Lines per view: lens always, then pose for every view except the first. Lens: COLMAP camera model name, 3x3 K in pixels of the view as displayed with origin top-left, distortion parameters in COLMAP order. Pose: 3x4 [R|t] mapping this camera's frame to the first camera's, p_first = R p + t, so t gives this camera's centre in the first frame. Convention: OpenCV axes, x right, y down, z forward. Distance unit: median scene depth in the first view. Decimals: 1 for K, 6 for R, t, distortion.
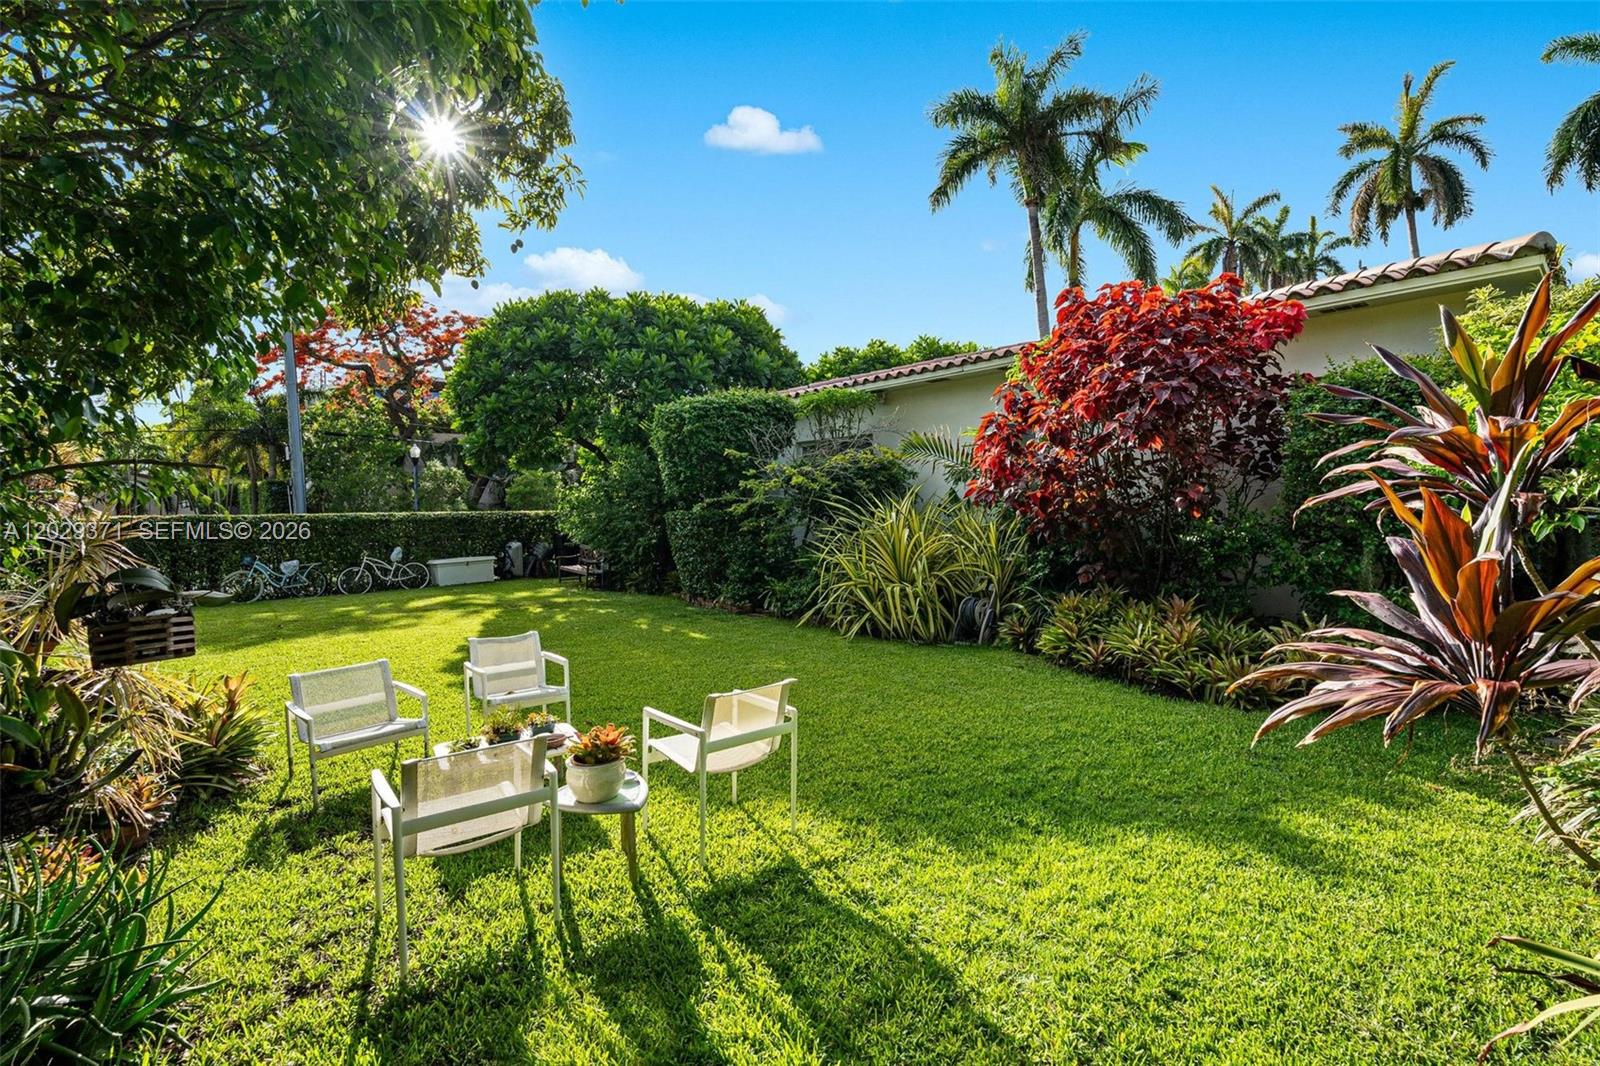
lens RADIAL K [[702.1, 0, 790.1], [0, 702.1, 522.7], [0, 0, 1]] dist [0.000121, 0.000062]
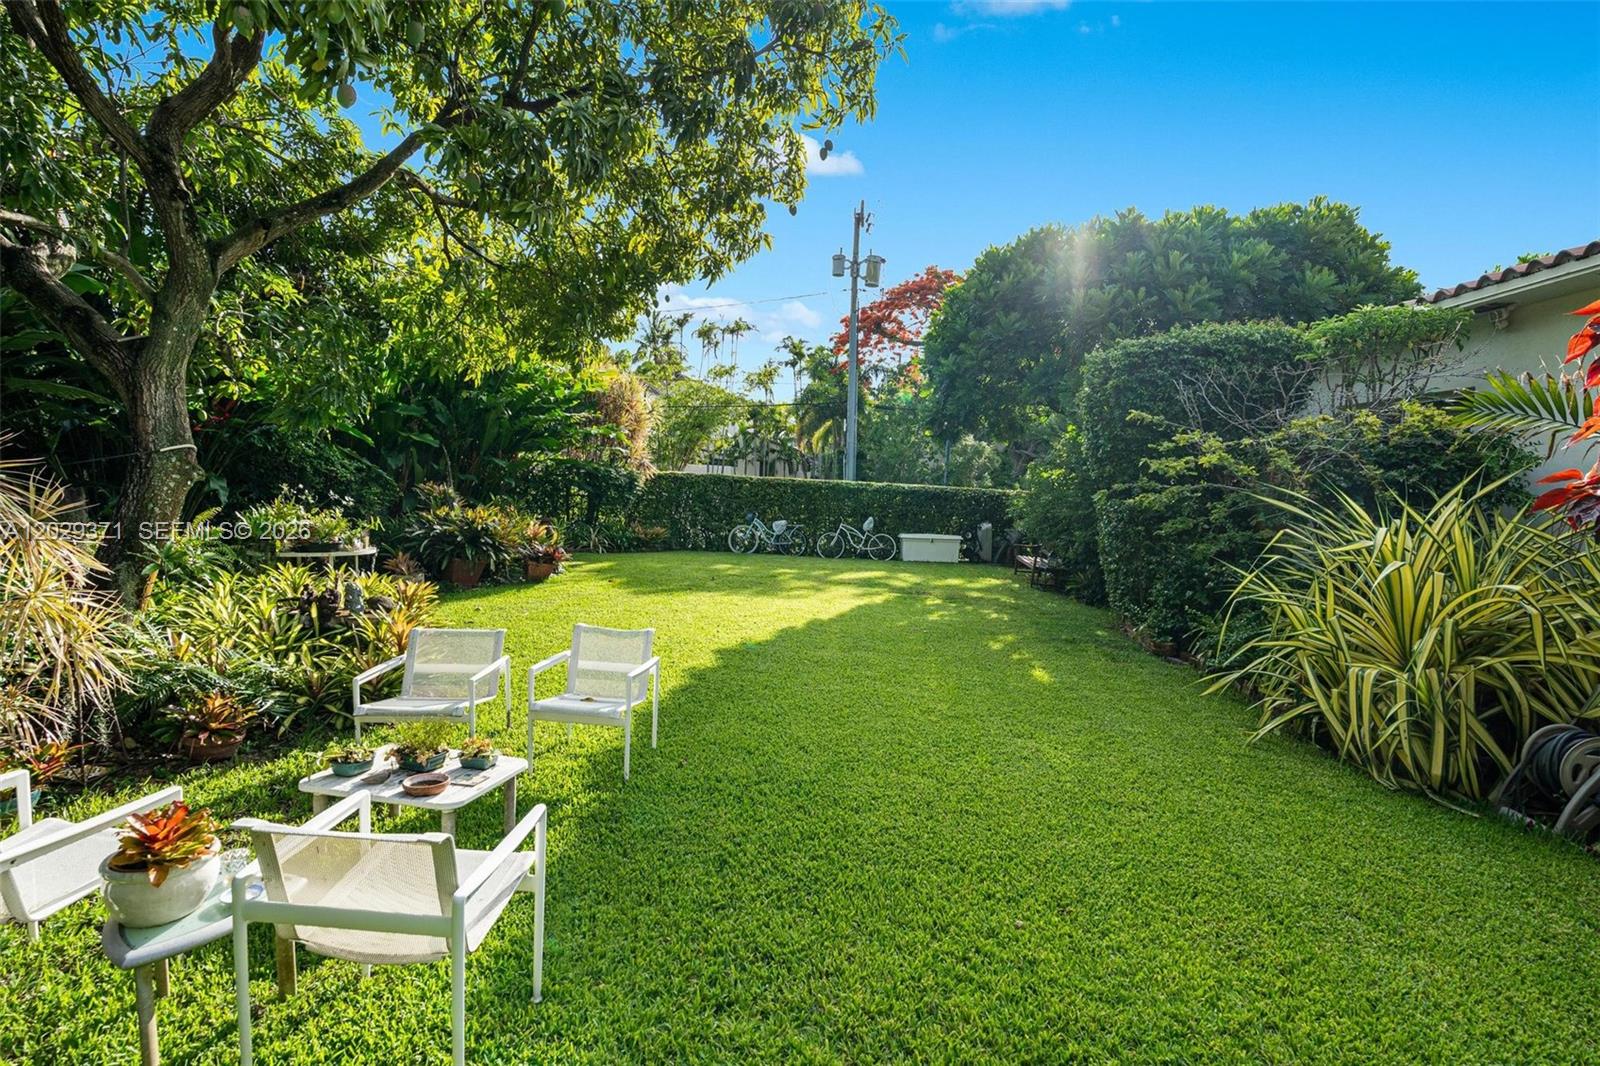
lens RADIAL K [[755.1, 0, 798.8], [0, 755.1, 555.9], [0, 0, 1]] dist [-0.004122, 0.001263]
pose [[0.748071, 0.122732, -0.652171, 0.101869], [-0.079542, 0.992247, 0.095492, -0.006881], [0.658834, -0.019560, 0.752034, 0.159717]]
